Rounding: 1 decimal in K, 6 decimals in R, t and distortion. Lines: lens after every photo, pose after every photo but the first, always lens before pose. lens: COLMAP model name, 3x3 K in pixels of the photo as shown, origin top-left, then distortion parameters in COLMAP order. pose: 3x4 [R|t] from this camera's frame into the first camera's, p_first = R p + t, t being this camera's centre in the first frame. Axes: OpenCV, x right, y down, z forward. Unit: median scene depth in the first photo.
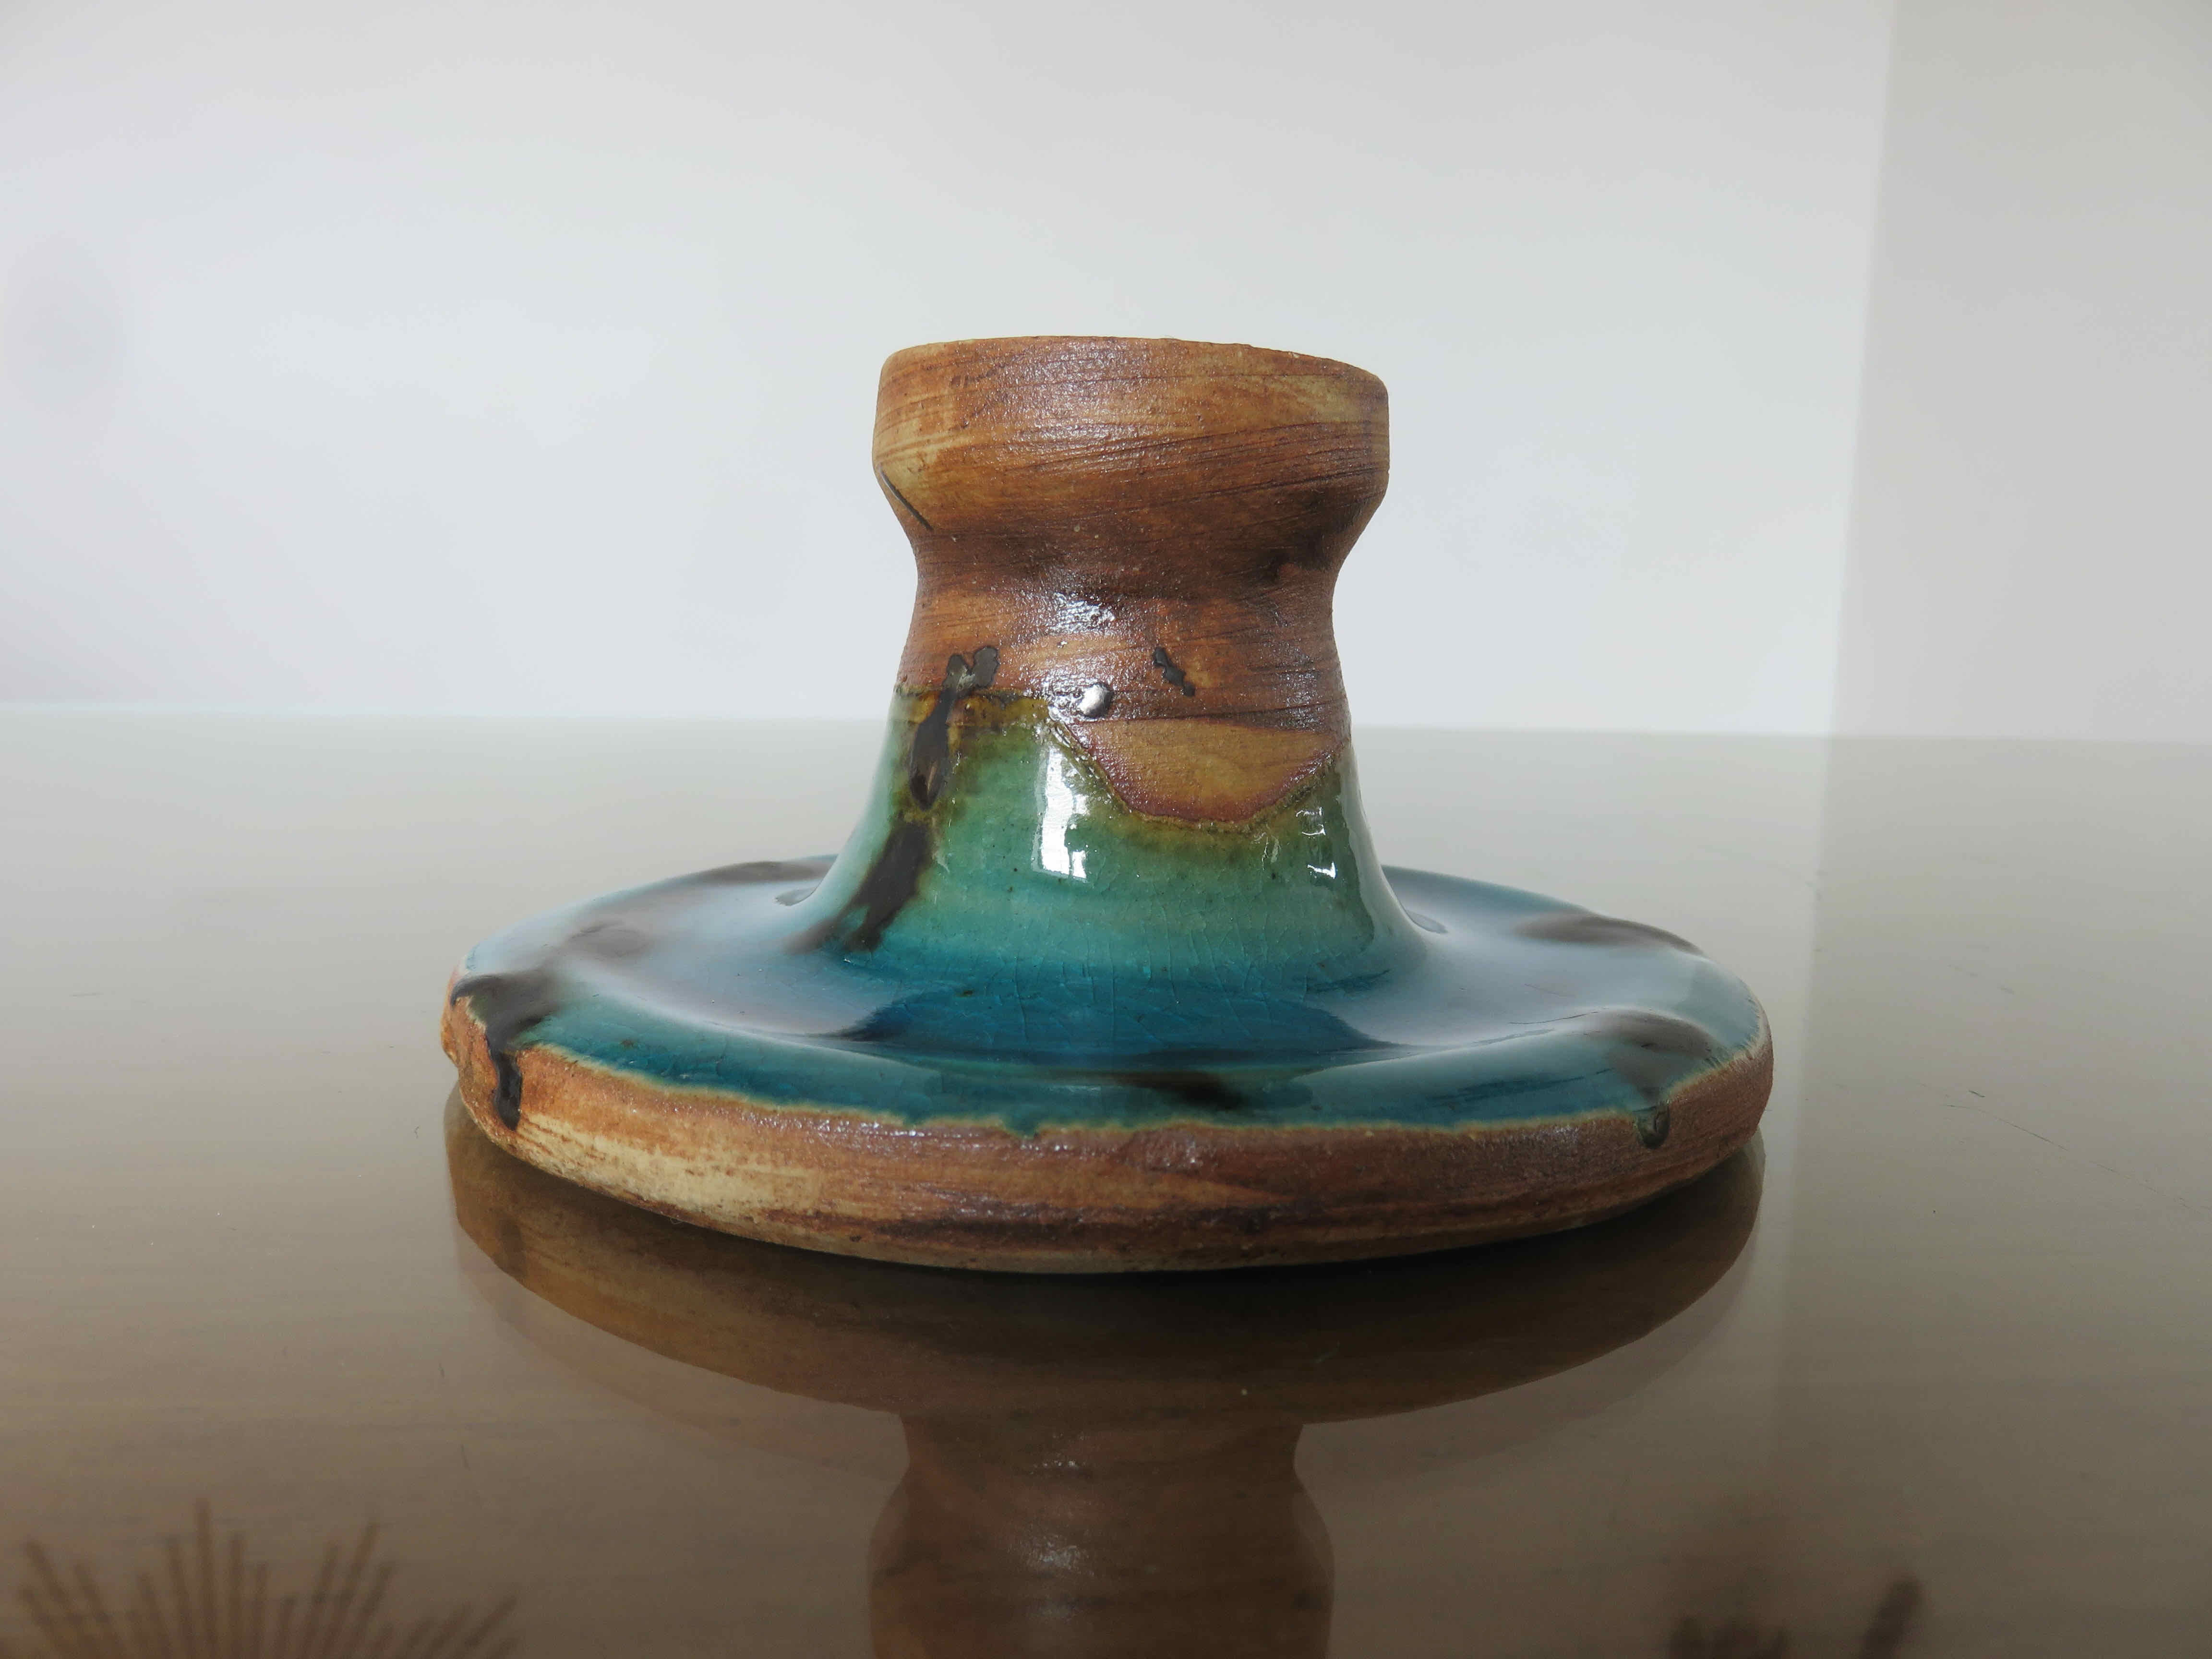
lens RADIAL K [[1656.9, 0, 1106.0], [0, 1656.9, 829.5], [0, 0, 1]] dist [-0.009503, -0.003925]
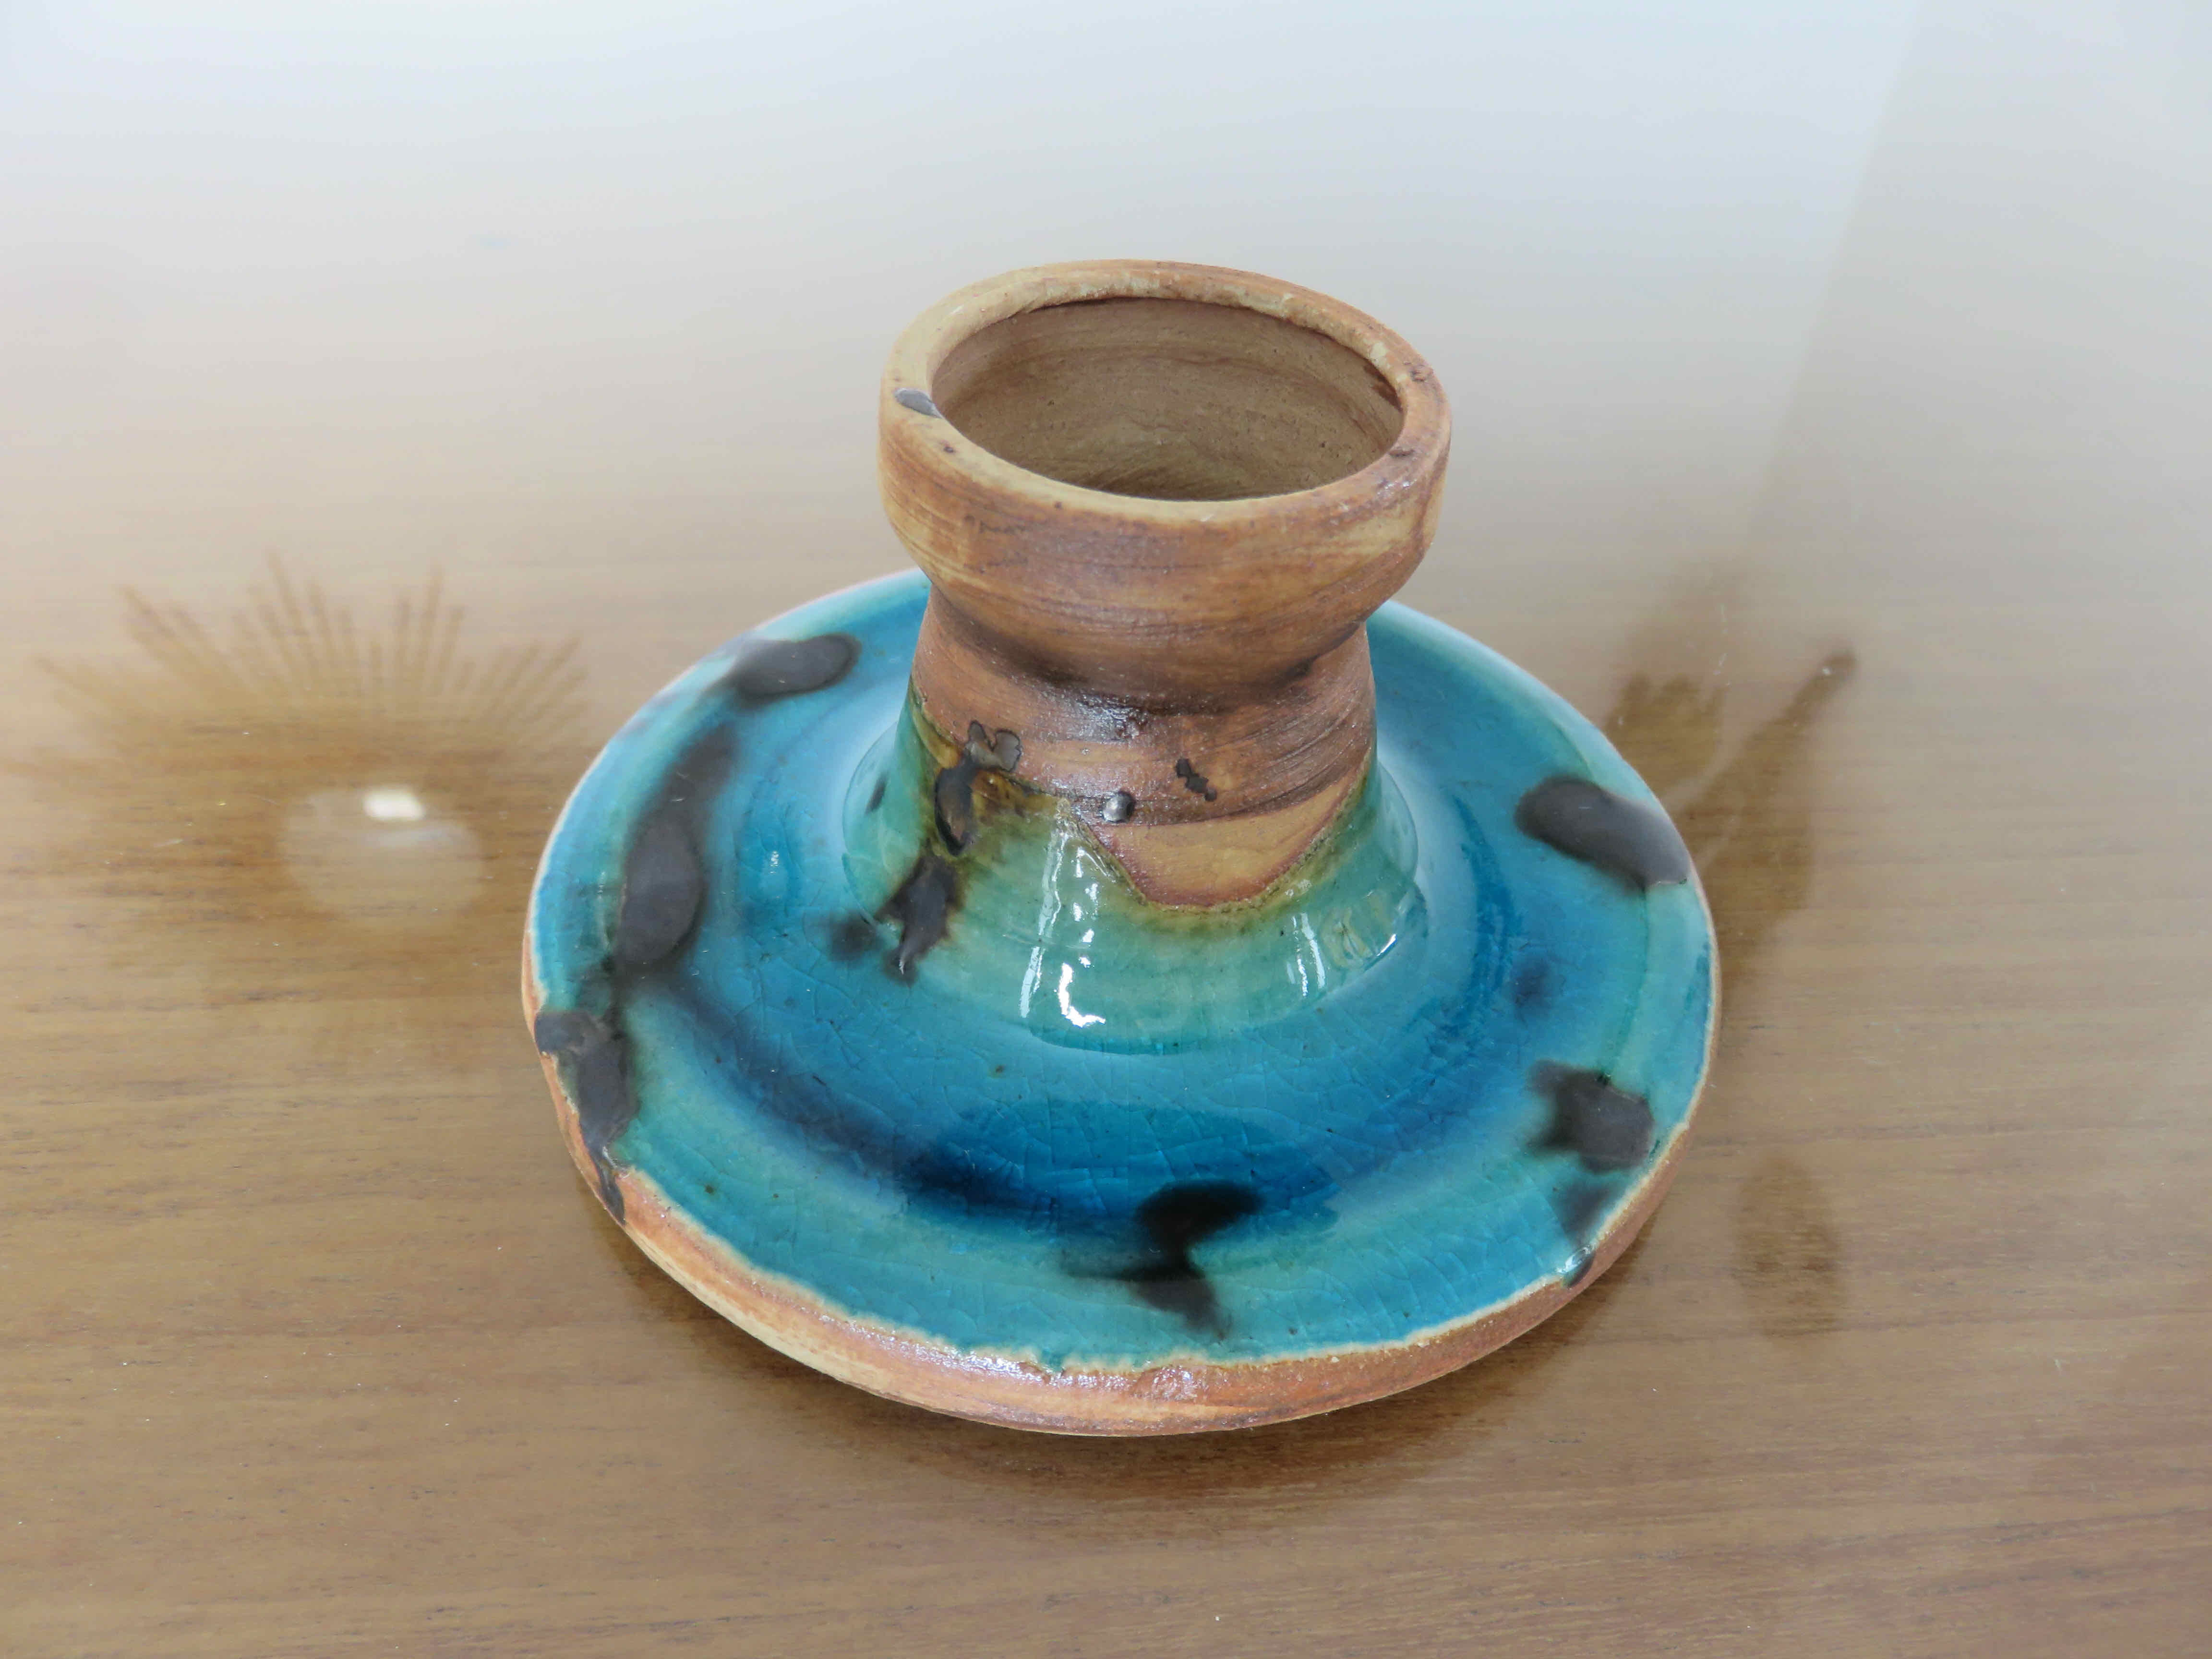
lens RADIAL K [[1656.9, 0, 1106.0], [0, 1656.9, 829.5], [0, 0, 1]] dist [-0.009503, -0.003925]
pose [[0.999842, 0.017622, -0.002220, -0.011370], [-0.013450, 0.832863, 0.553315, -0.648800], [0.011600, -0.553198, 0.832969, 0.154888]]
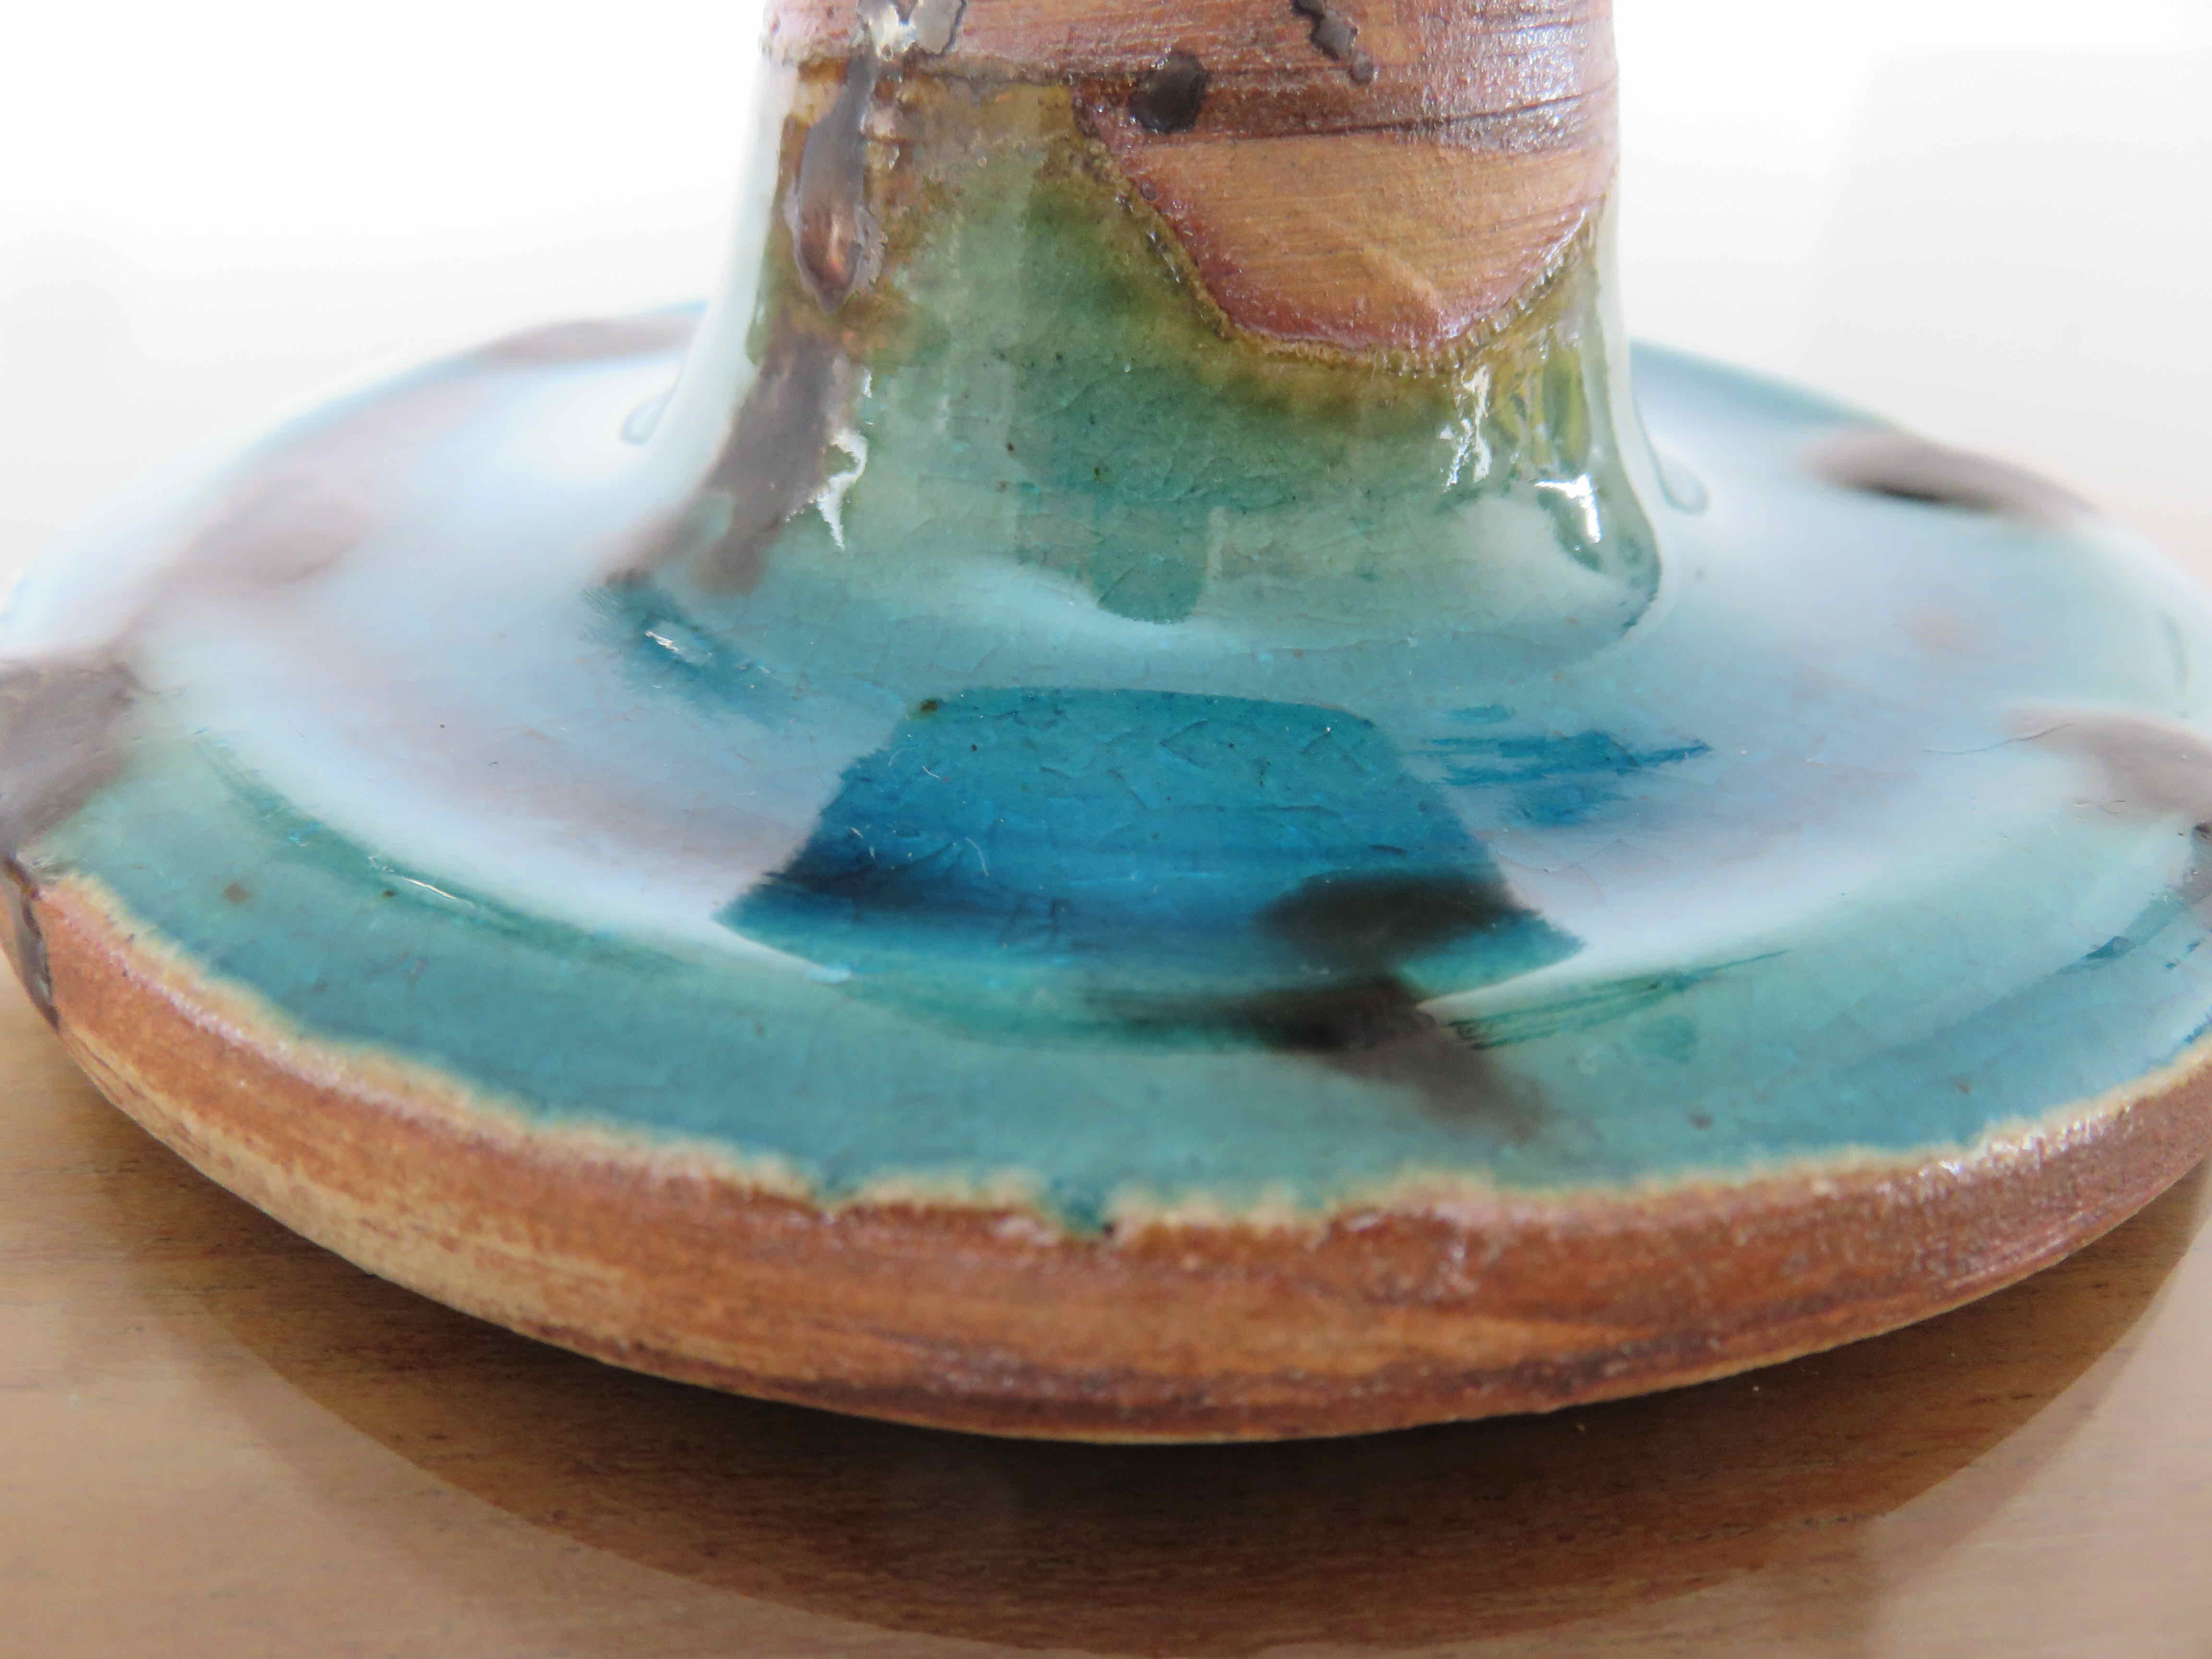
lens RADIAL K [[1656.9, 0, 1106.0], [0, 1656.9, 829.5], [0, 0, 1]] dist [-0.009503, -0.003925]
pose [[0.999415, -0.008803, 0.033038, -0.044303], [-0.004689, 0.921876, 0.387457, -0.068754], [-0.033868, -0.387385, 0.921296, 0.491025]]
